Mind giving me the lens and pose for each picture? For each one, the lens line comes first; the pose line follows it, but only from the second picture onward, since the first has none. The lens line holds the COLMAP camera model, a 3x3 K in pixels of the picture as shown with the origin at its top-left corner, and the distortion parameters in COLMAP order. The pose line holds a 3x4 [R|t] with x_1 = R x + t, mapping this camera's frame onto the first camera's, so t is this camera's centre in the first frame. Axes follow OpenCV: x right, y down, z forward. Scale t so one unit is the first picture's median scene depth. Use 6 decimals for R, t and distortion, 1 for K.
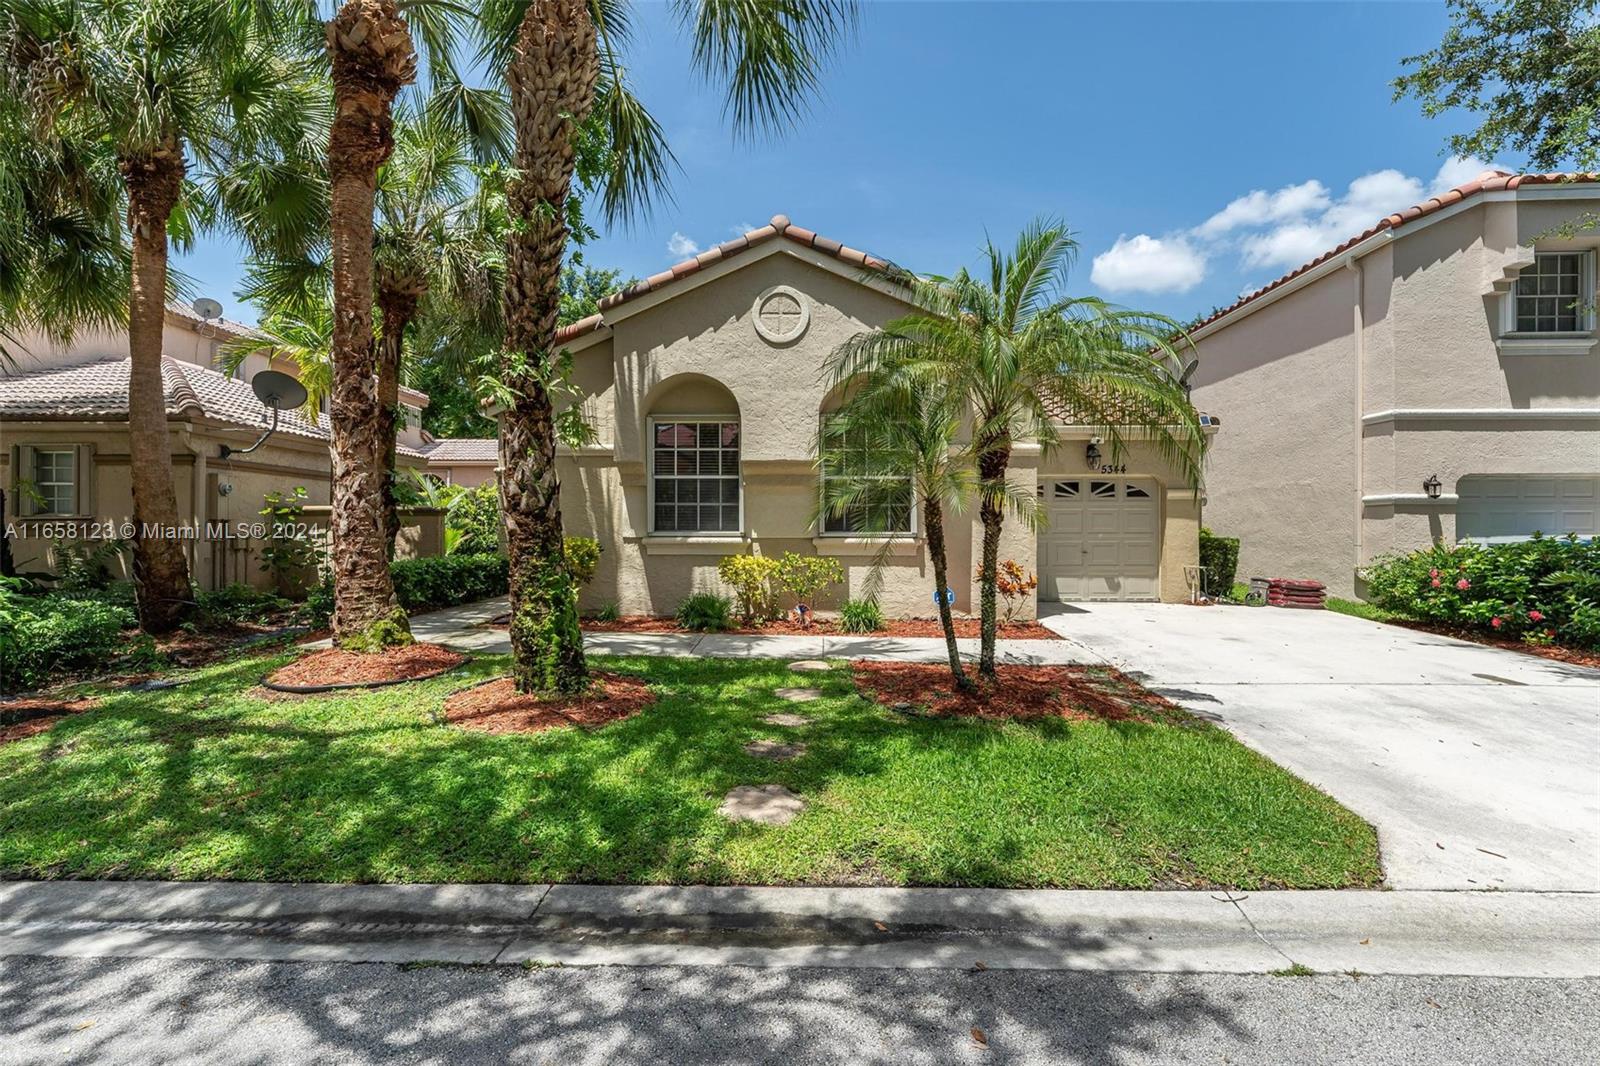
lens RADIAL K [[705.2, 0, 803.3], [0, 705.2, 542.8], [0, 0, 1]] dist [0.003536, 0.001243]
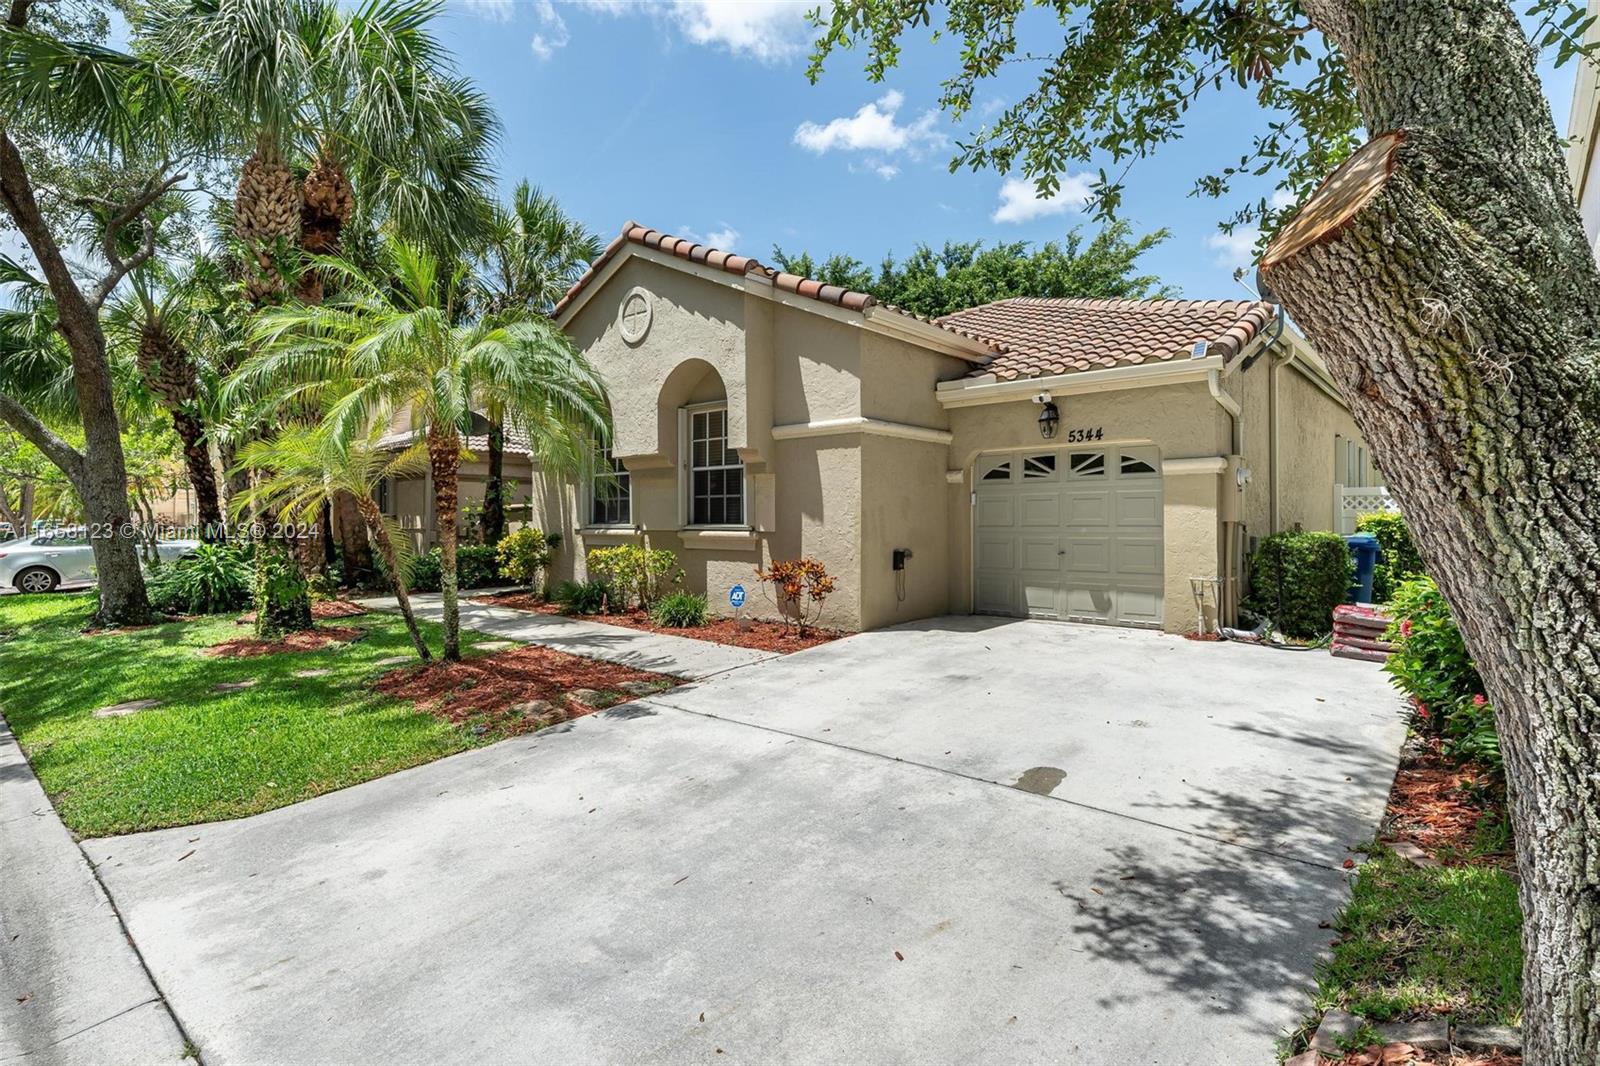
lens RADIAL K [[782.0, 0, 800.0], [0, 782.0, 533.0], [0, 0, 1]] dist [0.002632, 0.000751]
pose [[0.769095, 0.006697, -0.639099, 0.894982], [-0.008650, 0.999963, 0.000069, -0.005576], [0.639076, 0.005475, 0.769124, 0.272958]]
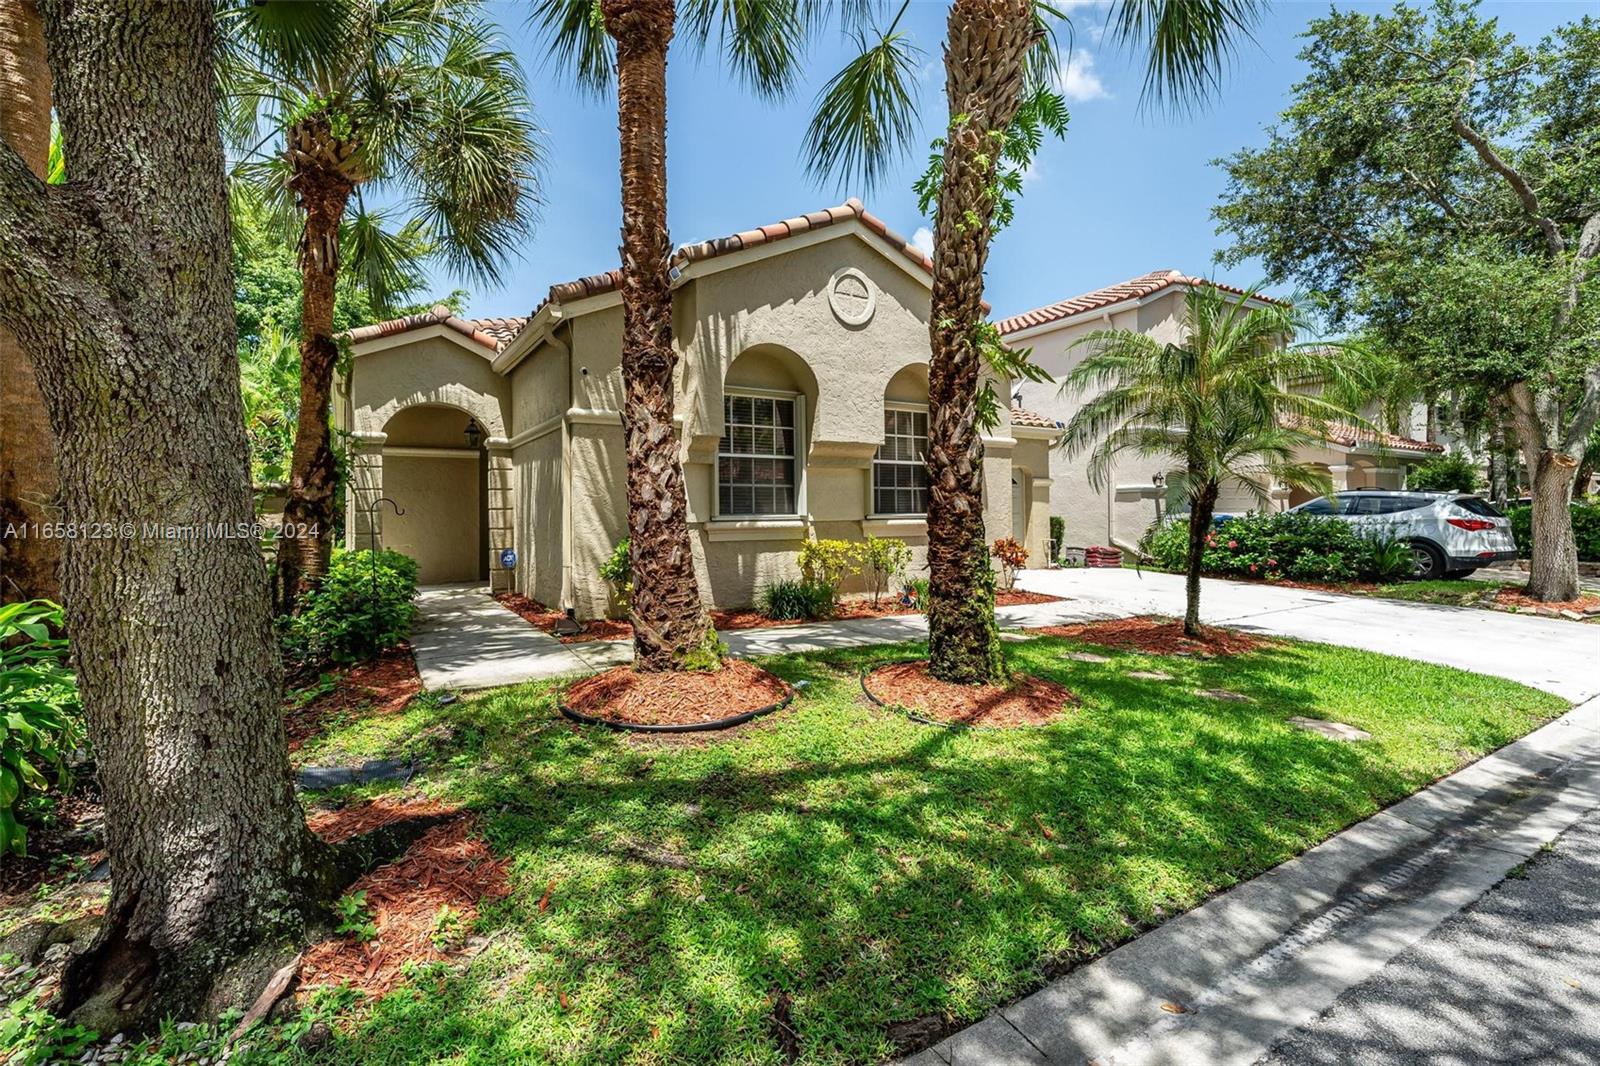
lens RADIAL K [[719.4, 0, 807.8], [0, 719.4, 522.6], [0, 0, 1]] dist [0.000096, 0.001004]
pose [[0.841527, -0.015737, 0.539986, -0.640832], [0.020161, 0.999794, -0.002283, -0.003009], [-0.539839, 0.012808, 0.841671, 0.182582]]
